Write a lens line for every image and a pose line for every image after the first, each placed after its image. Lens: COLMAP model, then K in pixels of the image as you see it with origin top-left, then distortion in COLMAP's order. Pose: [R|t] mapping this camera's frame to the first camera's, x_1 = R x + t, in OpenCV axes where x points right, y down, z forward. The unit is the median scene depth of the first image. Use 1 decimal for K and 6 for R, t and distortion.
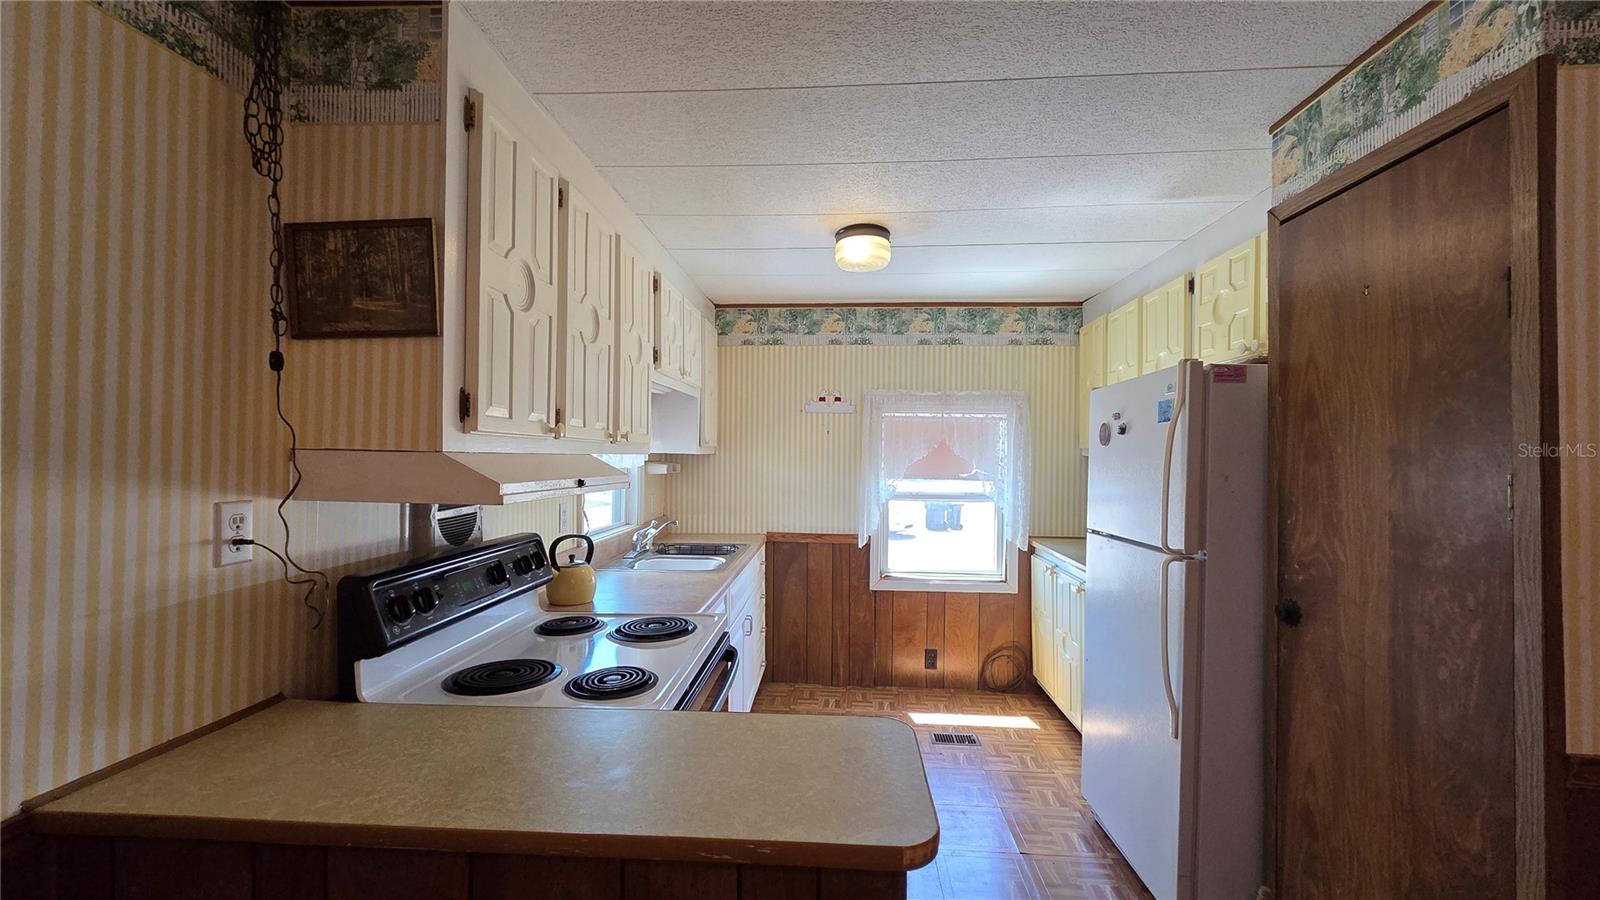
lens RADIAL K [[658.0, 0, 794.2], [0, 658.0, 456.1], [0, 0, 1]] dist [0.001903, -0.000298]
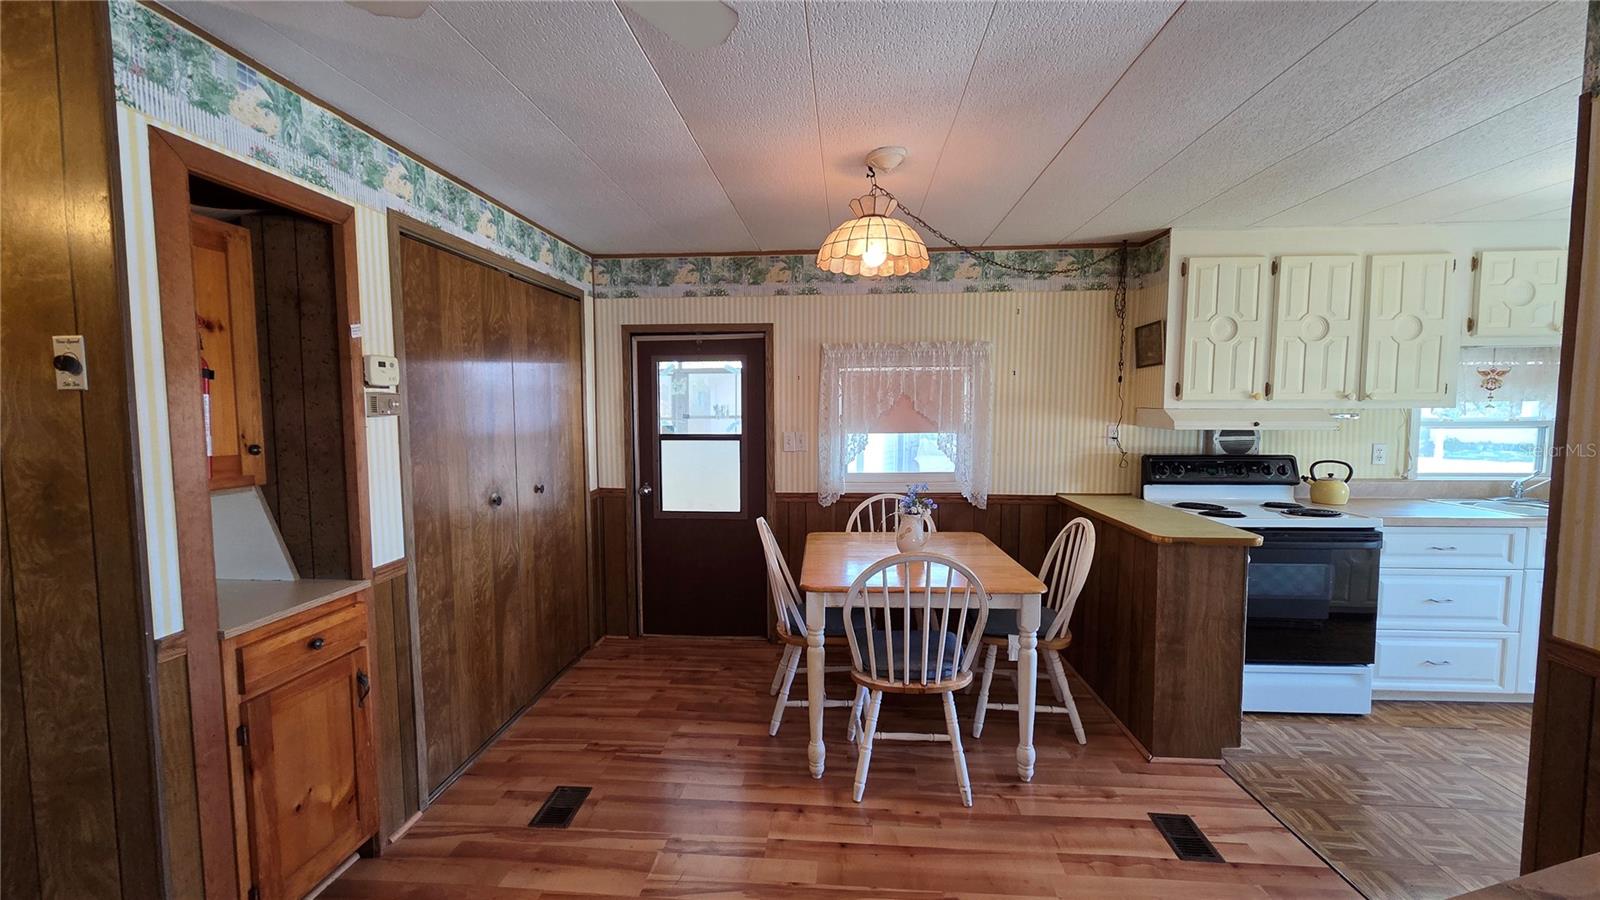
lens RADIAL K [[658.0, 0, 802.6], [0, 658.0, 456.6], [0, 0, 1]] dist [0.001903, -0.000298]
pose [[-0.008079, 0.068921, -0.997589, 1.103576], [0.001864, 0.997621, 0.068908, 0.000319], [0.999966, -0.001303, -0.008188, -0.213480]]
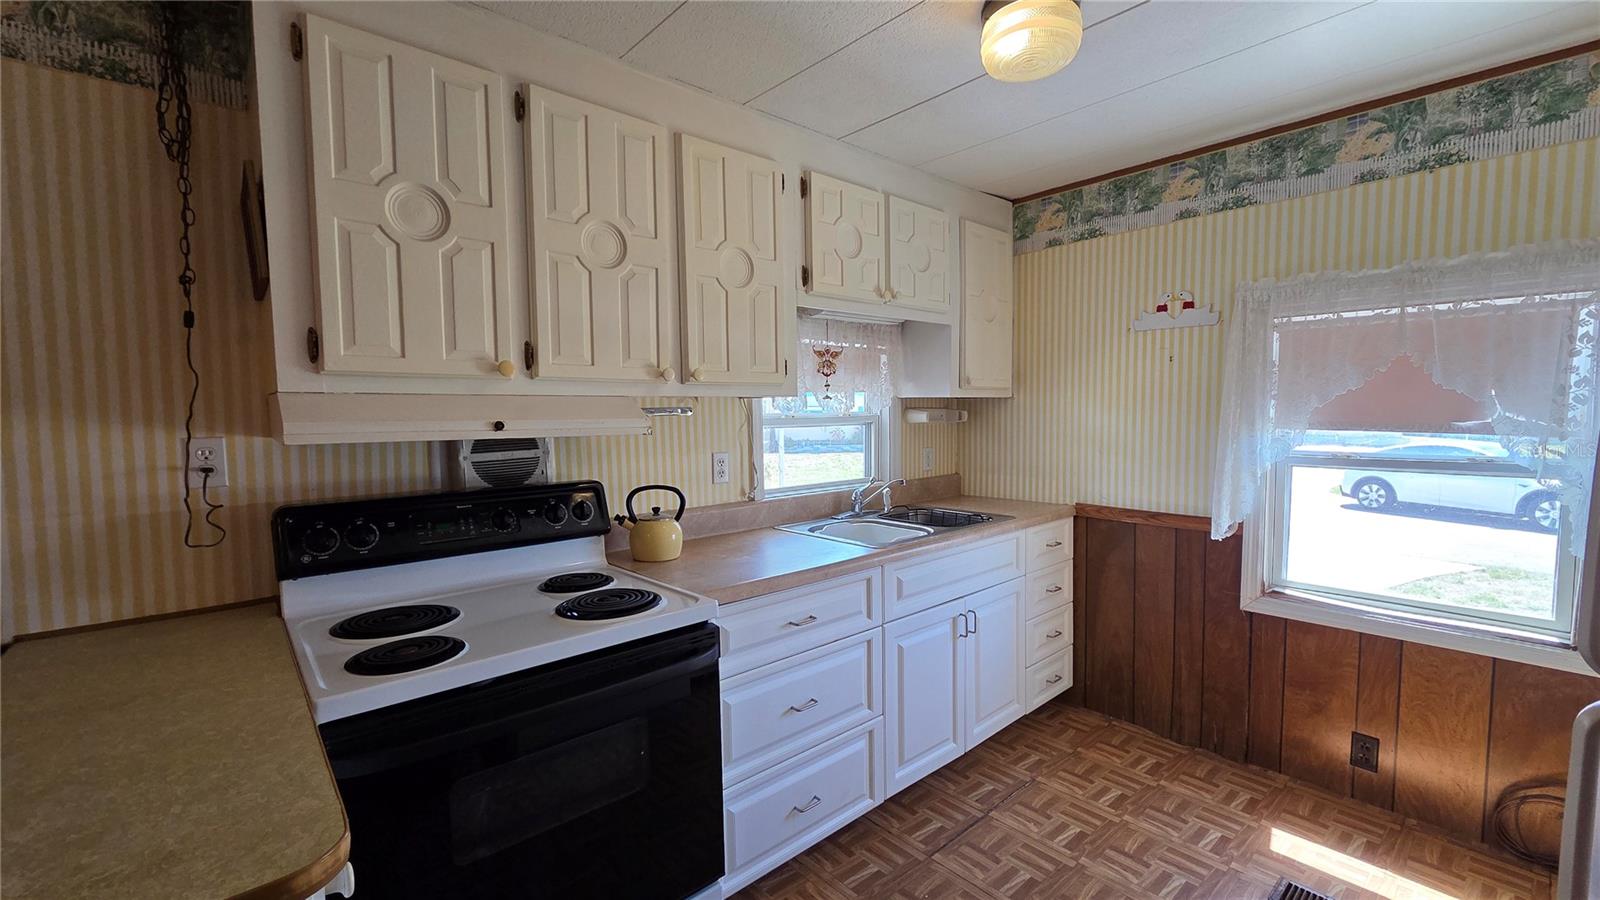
lens RADIAL K [[658.0, 0, 800.2], [0, 658.0, 456.7], [0, 0, 1]] dist [0.001903, -0.000298]
pose [[0.710707, 0.031118, -0.702799, 0.406284], [0.016882, 0.997979, 0.061260, 0.023585], [0.703285, -0.055403, 0.708746, 0.444515]]
